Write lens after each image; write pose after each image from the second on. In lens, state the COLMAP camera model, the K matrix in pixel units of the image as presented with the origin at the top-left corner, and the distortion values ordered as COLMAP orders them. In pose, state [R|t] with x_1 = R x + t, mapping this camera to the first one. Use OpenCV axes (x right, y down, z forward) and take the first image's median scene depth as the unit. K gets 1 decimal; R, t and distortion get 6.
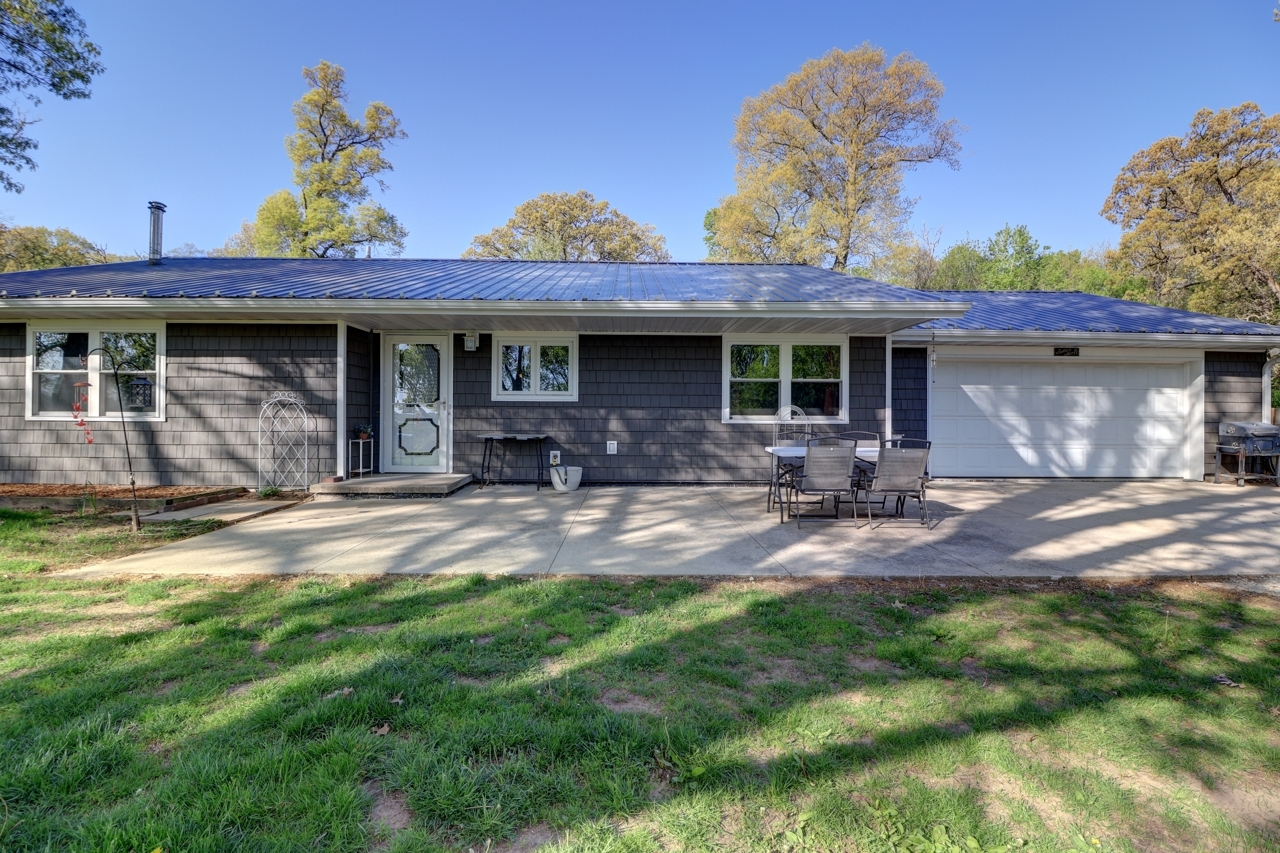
lens RADIAL K [[590.2, 0, 644.4], [0, 590.2, 410.0], [0, 0, 1]] dist [0.000889, -0.016697]
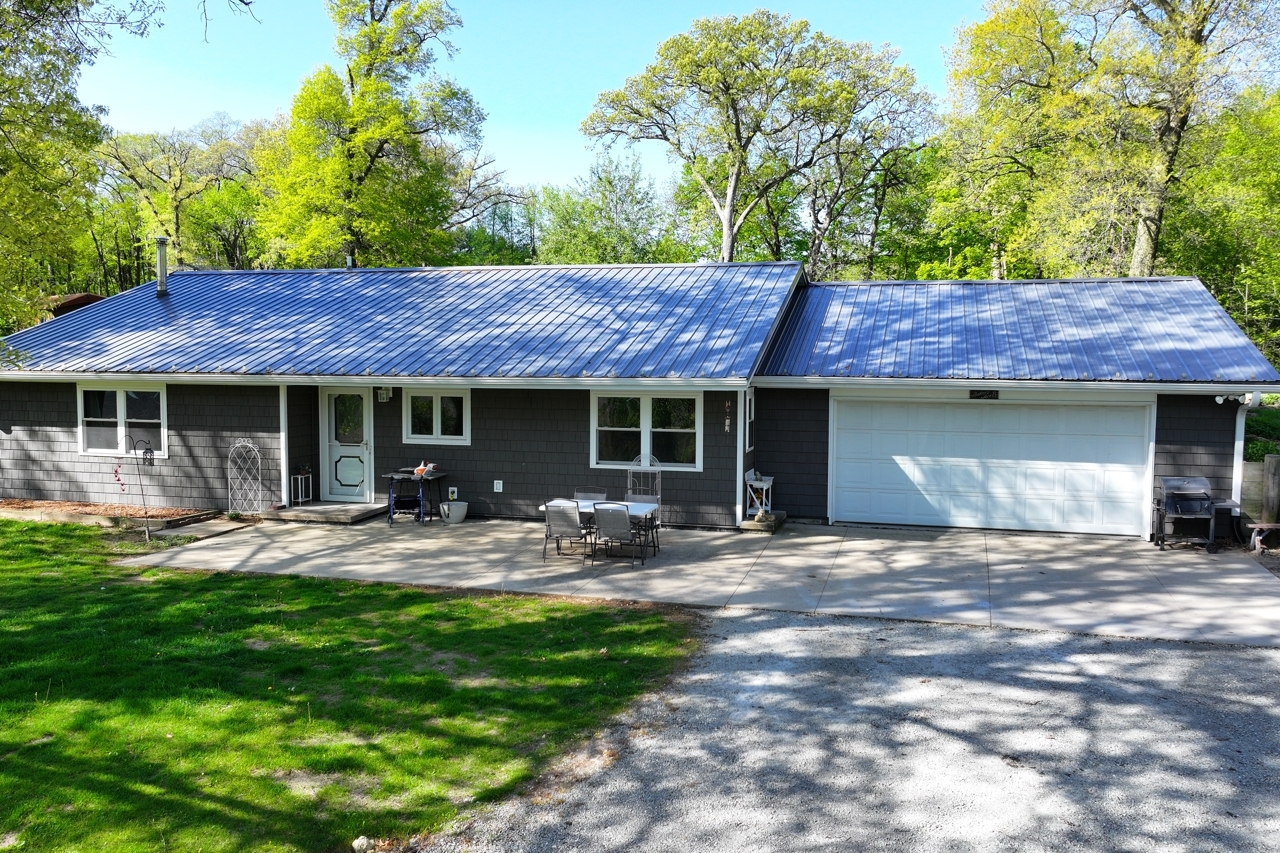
lens RADIAL K [[1063.0, 0, 640.0], [0, 1063.0, 426.5], [0, 0, 1]] dist [0.012145, 0.001595]
pose [[0.956576, 0.019914, -0.290803, 0.790859], [0.001940, 0.997207, 0.074667, -0.201883], [0.291478, -0.071989, 0.953865, -0.863981]]
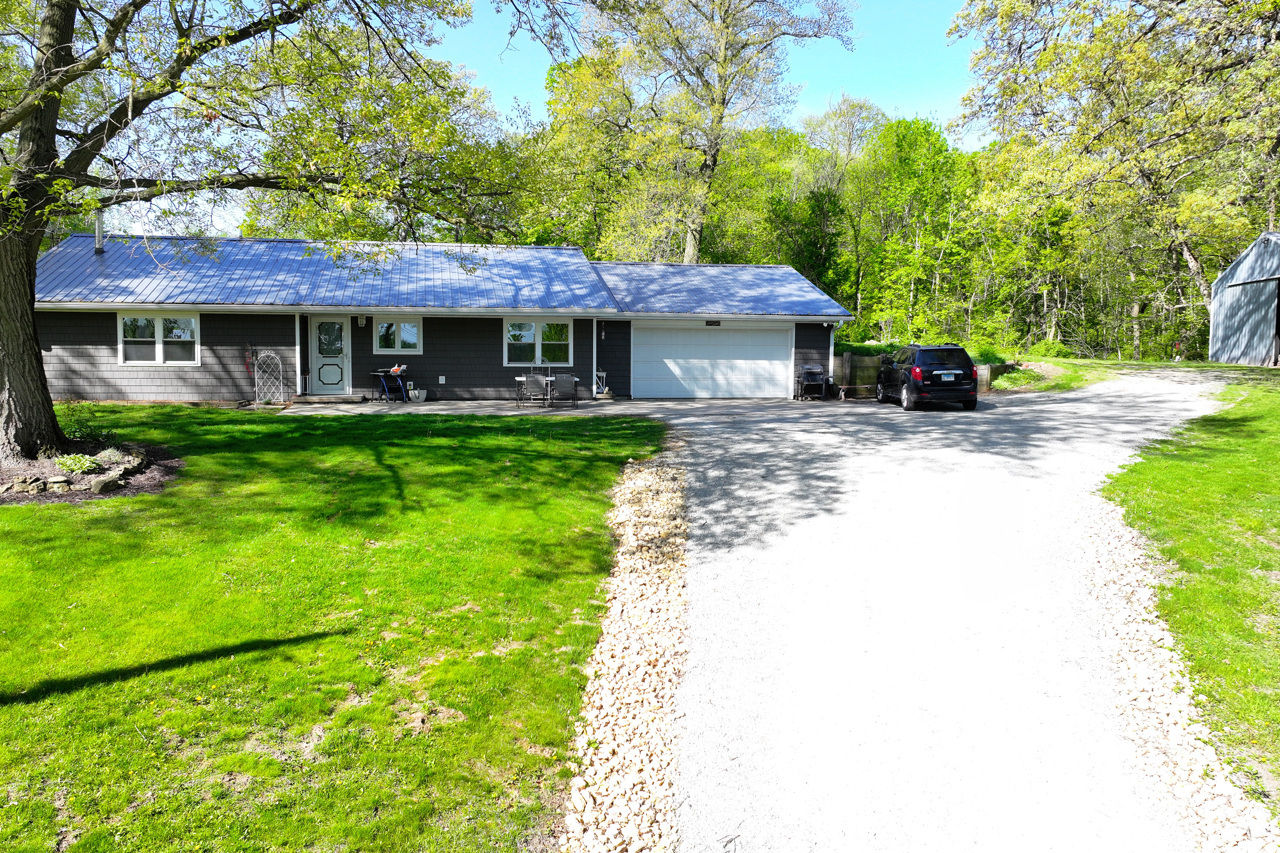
lens RADIAL K [[1063.0, 0, 640.0], [0, 1063.0, 426.5], [0, 0, 1]] dist [0.012145, 0.001595]
pose [[0.986223, -0.011459, 0.165021, 0.004346], [-0.001563, 0.996908, 0.078564, -0.051296], [-0.165411, -0.077740, 0.983156, -2.284407]]
